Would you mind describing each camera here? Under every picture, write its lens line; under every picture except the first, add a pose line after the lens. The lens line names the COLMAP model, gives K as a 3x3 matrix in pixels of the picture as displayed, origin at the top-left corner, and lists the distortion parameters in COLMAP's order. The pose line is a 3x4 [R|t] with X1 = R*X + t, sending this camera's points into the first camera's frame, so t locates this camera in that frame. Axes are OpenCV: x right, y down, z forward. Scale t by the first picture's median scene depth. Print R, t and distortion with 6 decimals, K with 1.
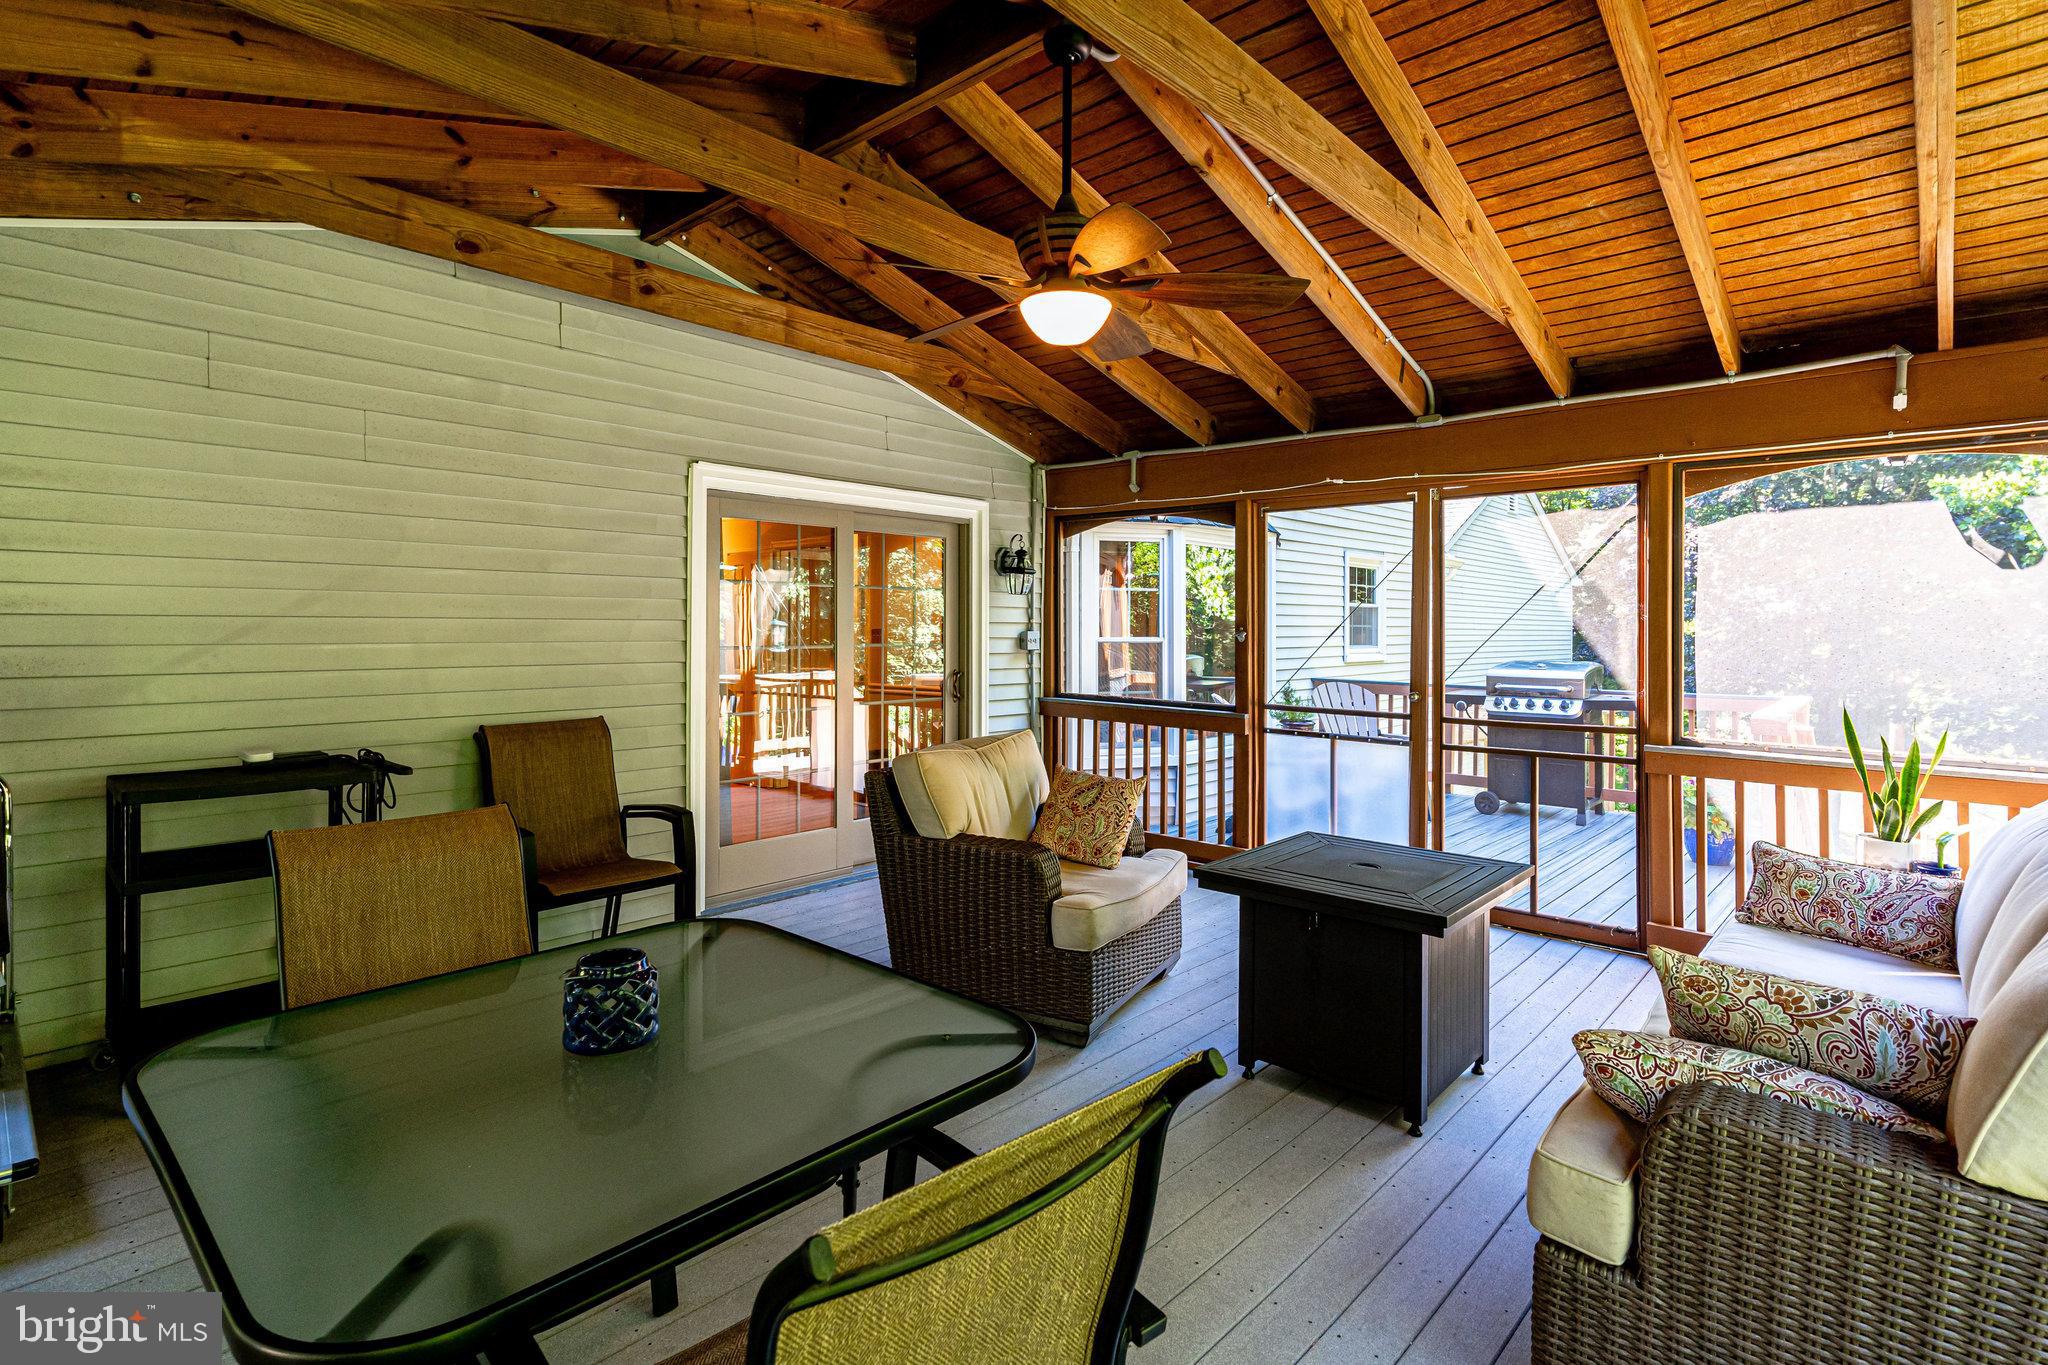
lens RADIAL K [[999.0, 0, 1026.5], [0, 999.0, 666.8], [0, 0, 1]] dist [0.000800, 0.000044]
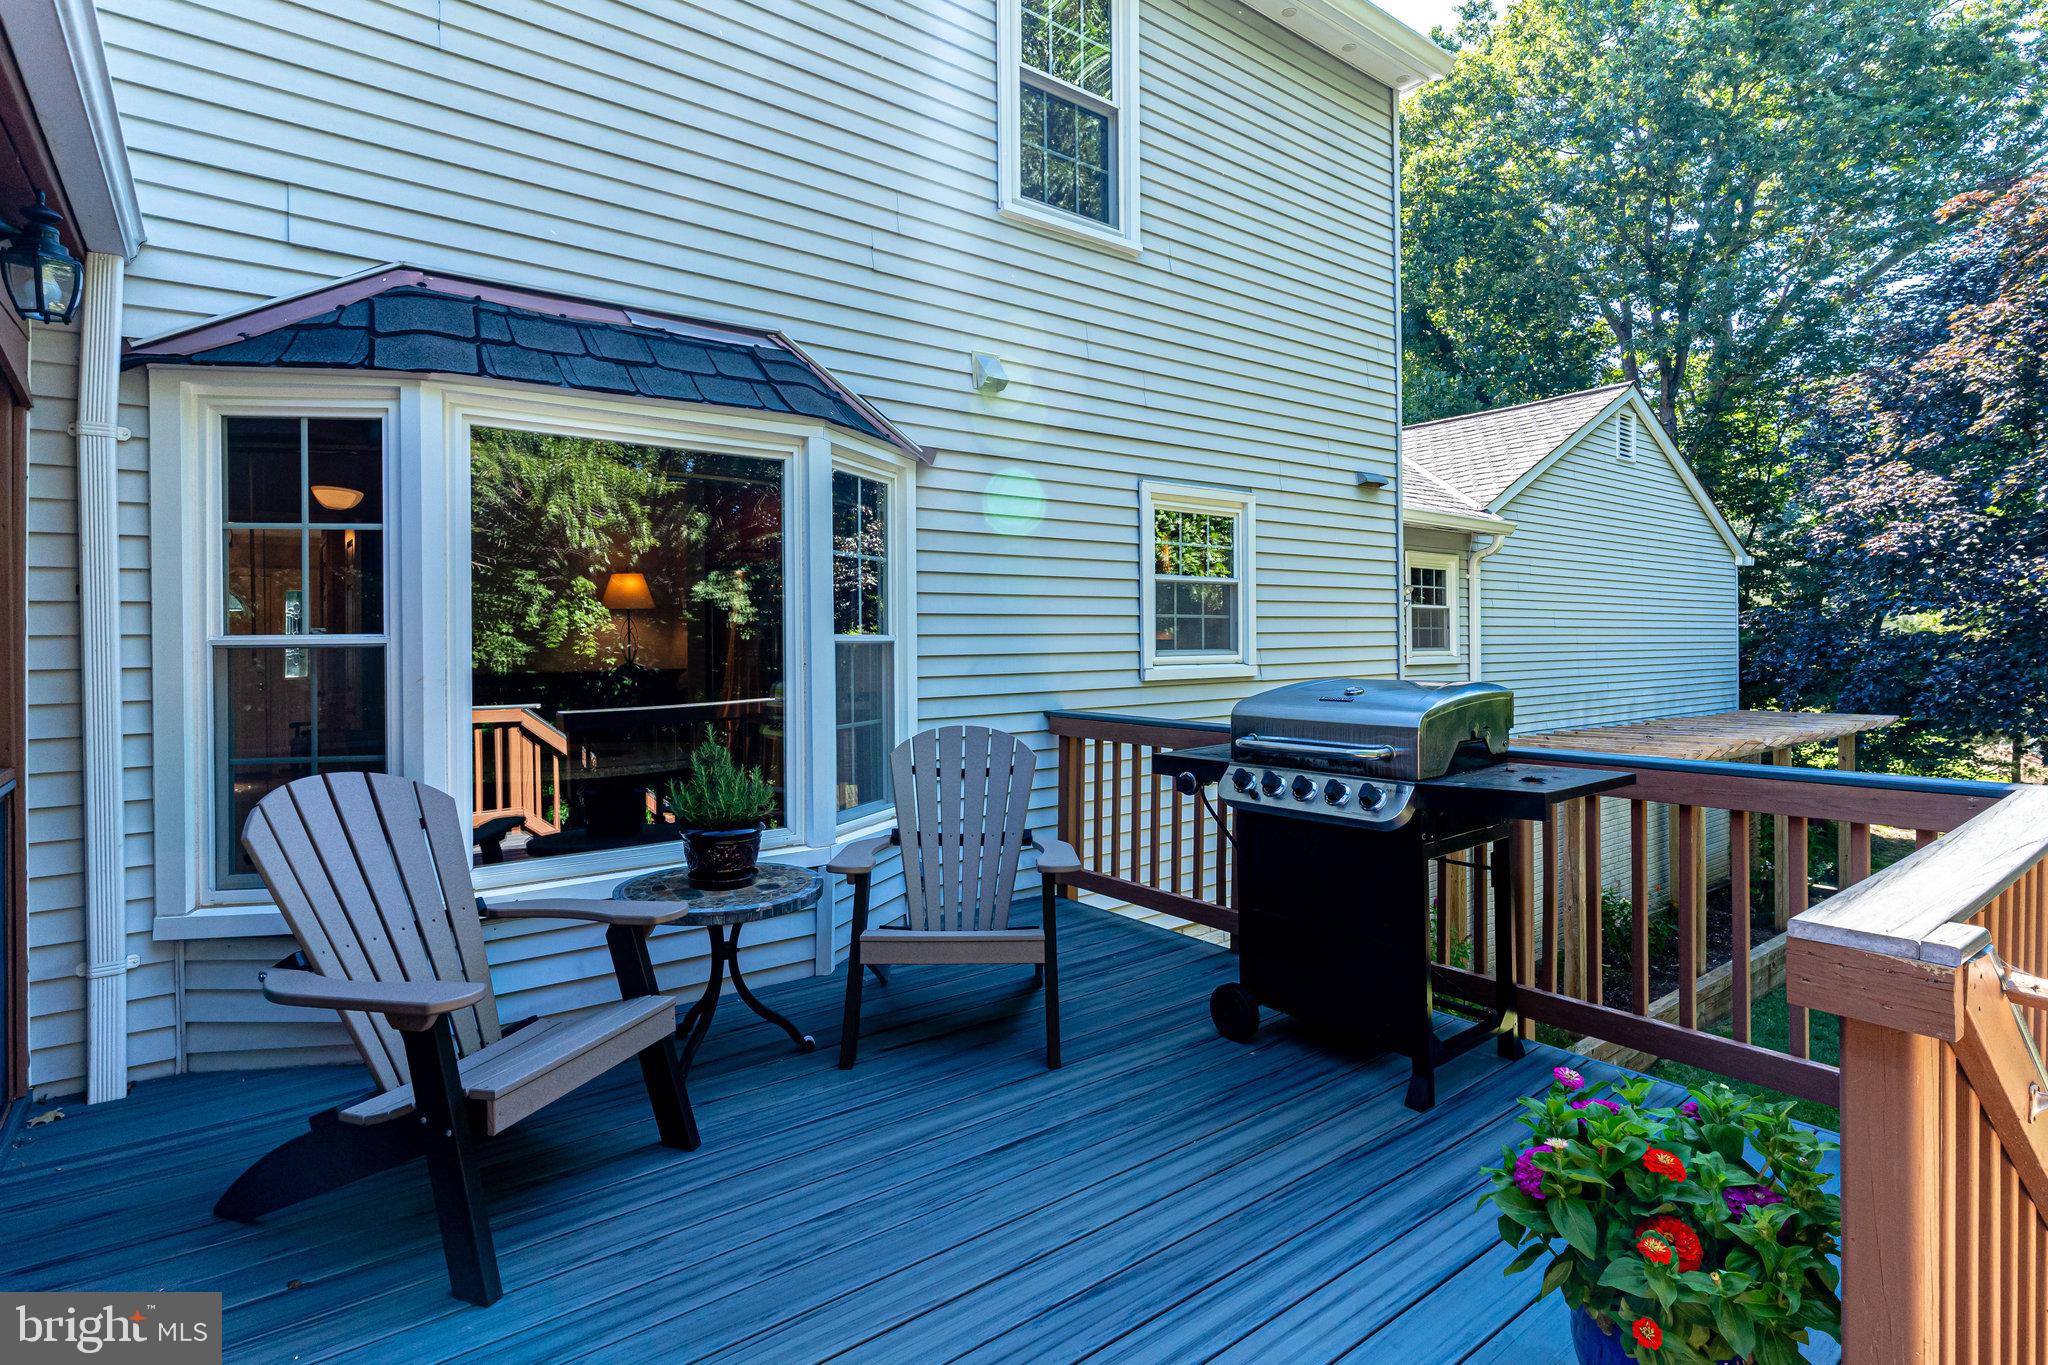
lens RADIAL K [[999.0, 0, 1022.0], [0, 999.0, 673.9], [0, 0, 1]] dist [0.000800, 0.000044]
pose [[0.984504, -0.005013, -0.175292, 0.463136], [0.003979, 0.999973, -0.006252, -0.007223], [0.175319, 0.005457, 0.984497, 0.573604]]
